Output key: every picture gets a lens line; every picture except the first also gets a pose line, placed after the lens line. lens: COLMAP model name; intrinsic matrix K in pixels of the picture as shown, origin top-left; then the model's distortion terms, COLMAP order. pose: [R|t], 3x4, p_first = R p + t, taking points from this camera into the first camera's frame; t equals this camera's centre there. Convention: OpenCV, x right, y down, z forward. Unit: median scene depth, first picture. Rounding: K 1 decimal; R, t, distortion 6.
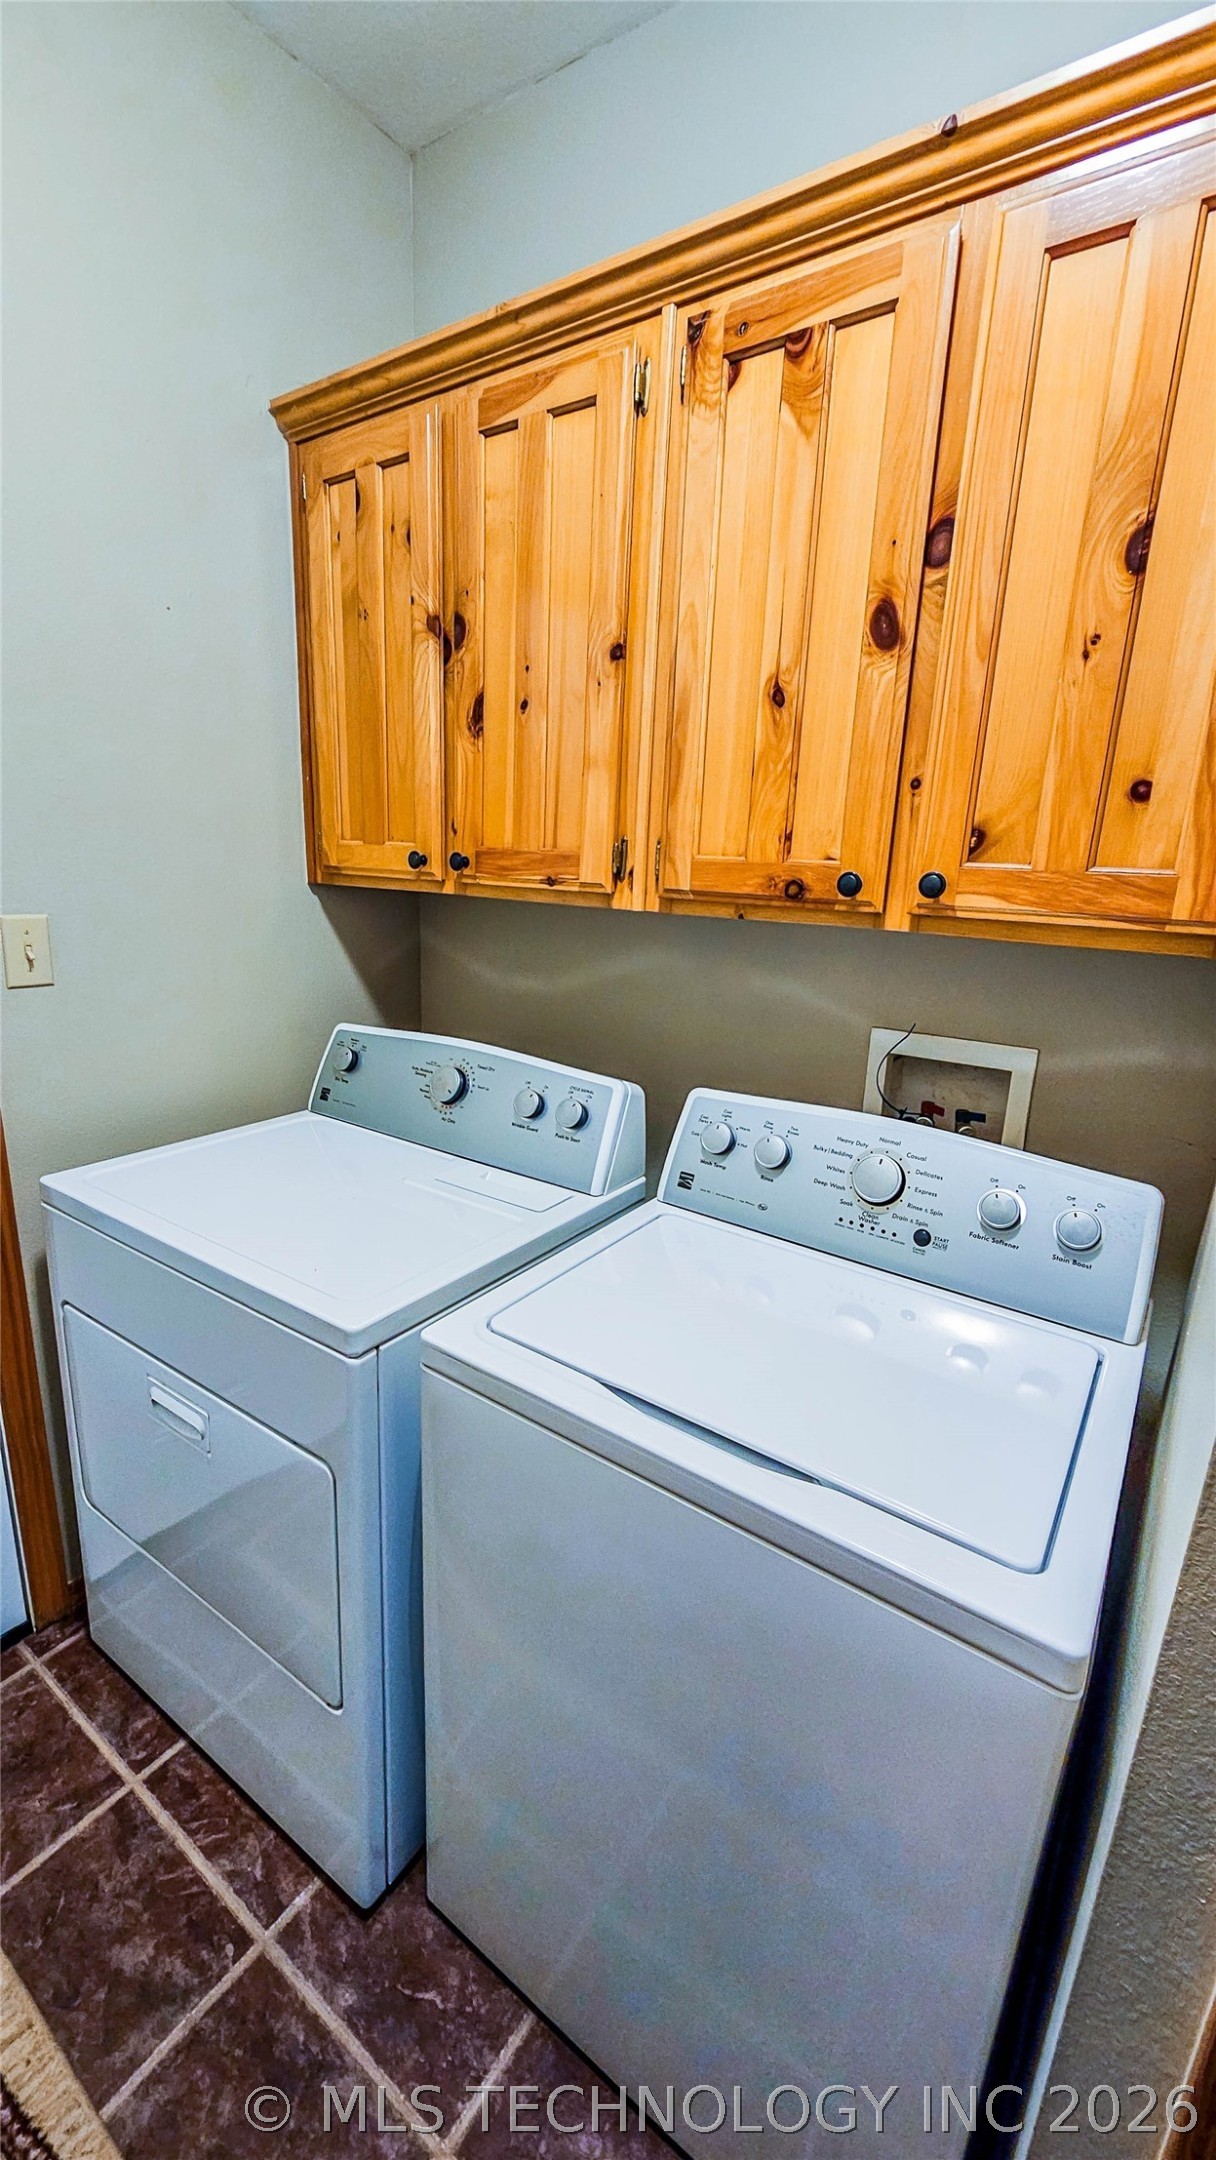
lens RADIAL K [[877.0, 0, 594.9], [0, 877.0, 1076.8], [0, 0, 1]] dist [-0.003169, 0.001381]
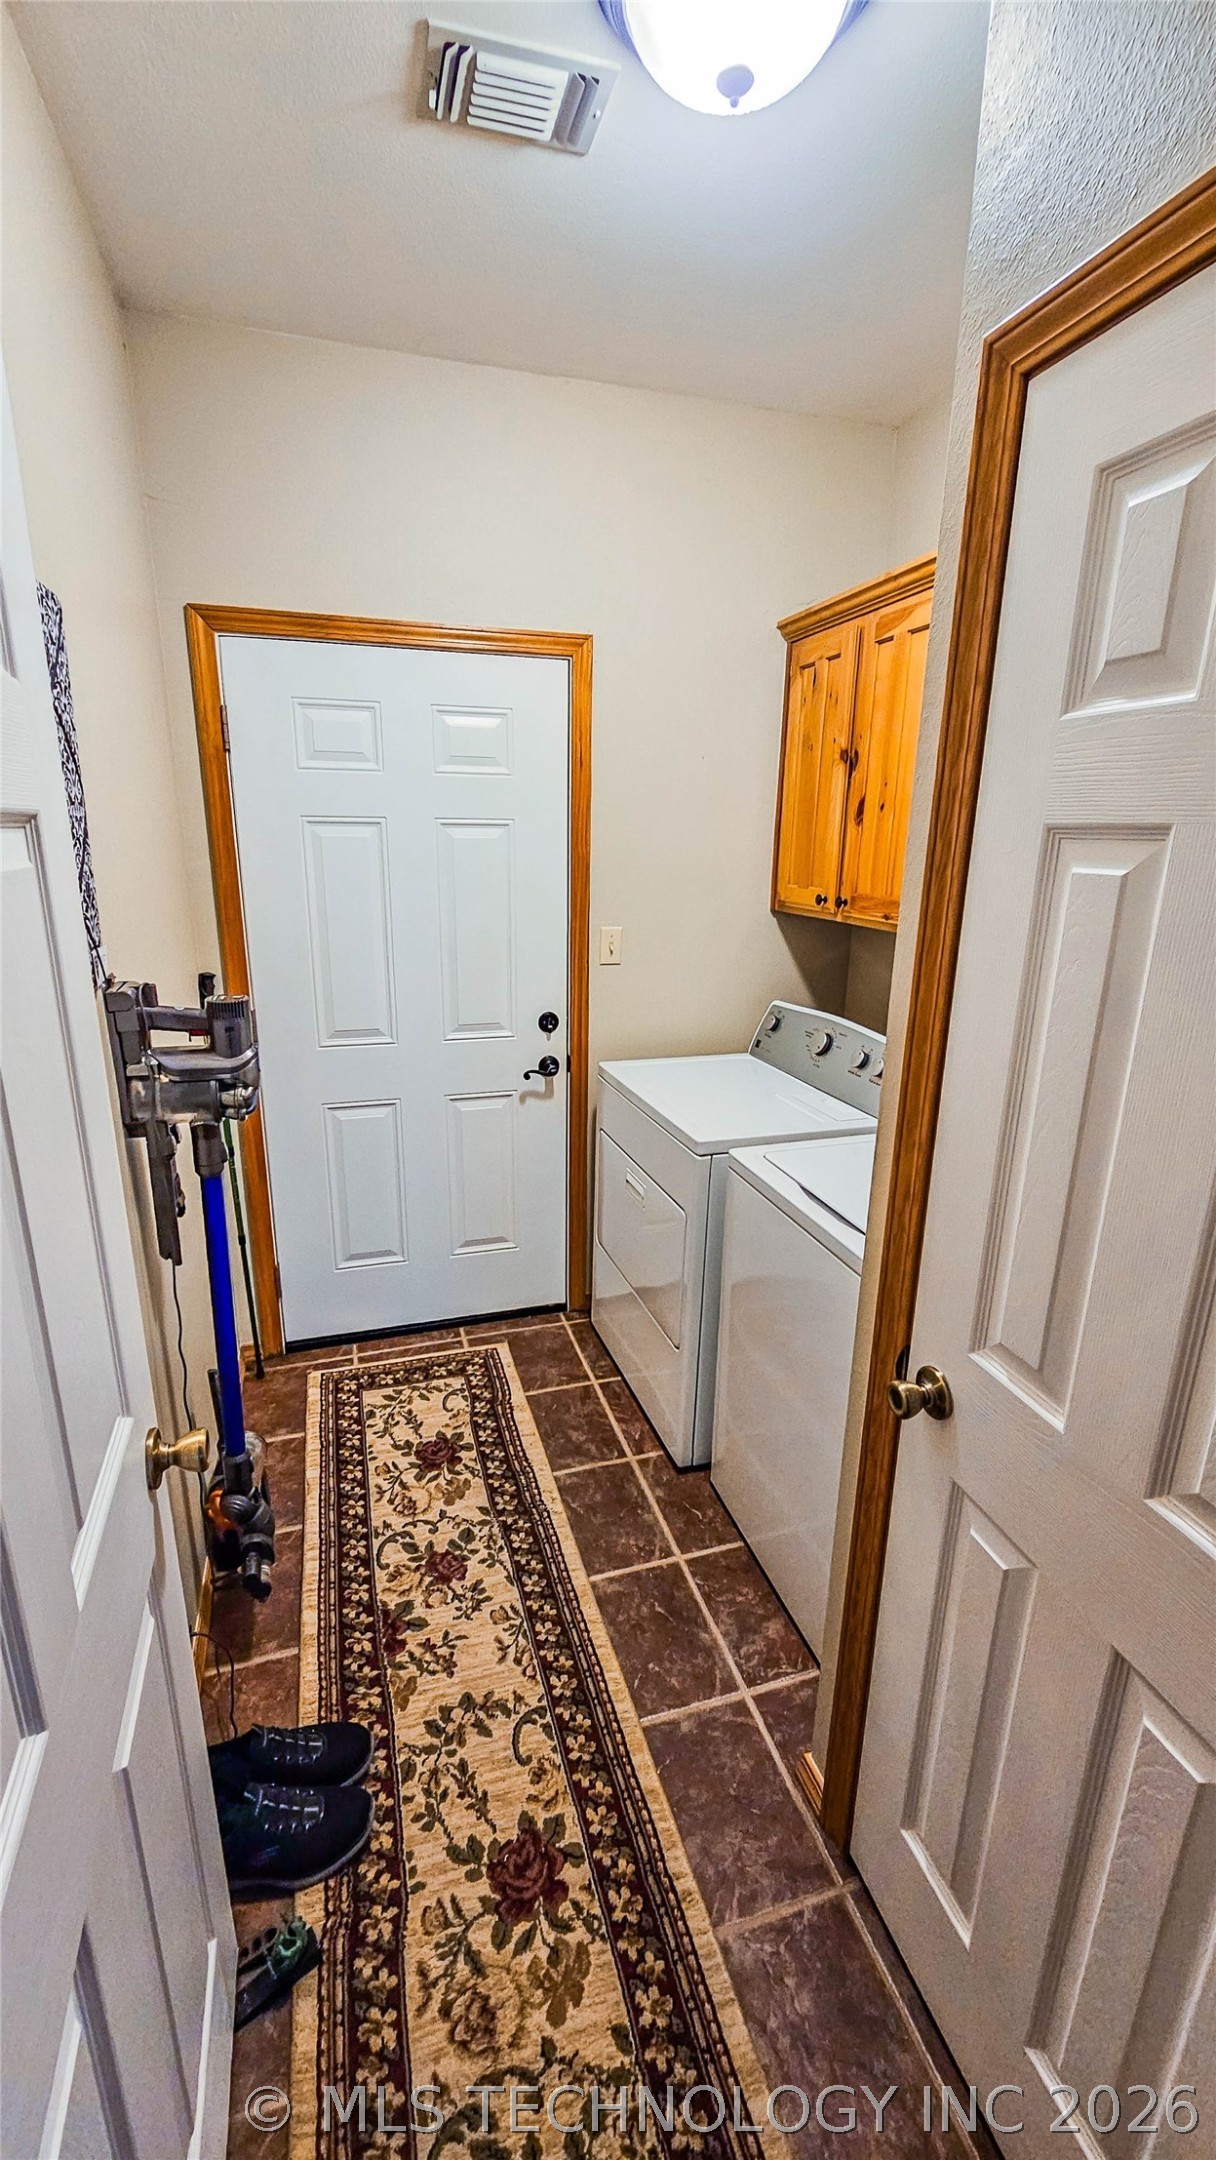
lens RADIAL K [[877.0, 0, 601.2], [0, 877.0, 1082.0], [0, 0, 1]] dist [-0.003169, 0.001381]
pose [[0.794723, 0.141535, -0.590239, 0.490223], [-0.138721, 0.989049, 0.050388, 0.056784], [0.590907, 0.041834, 0.805654, -0.525794]]
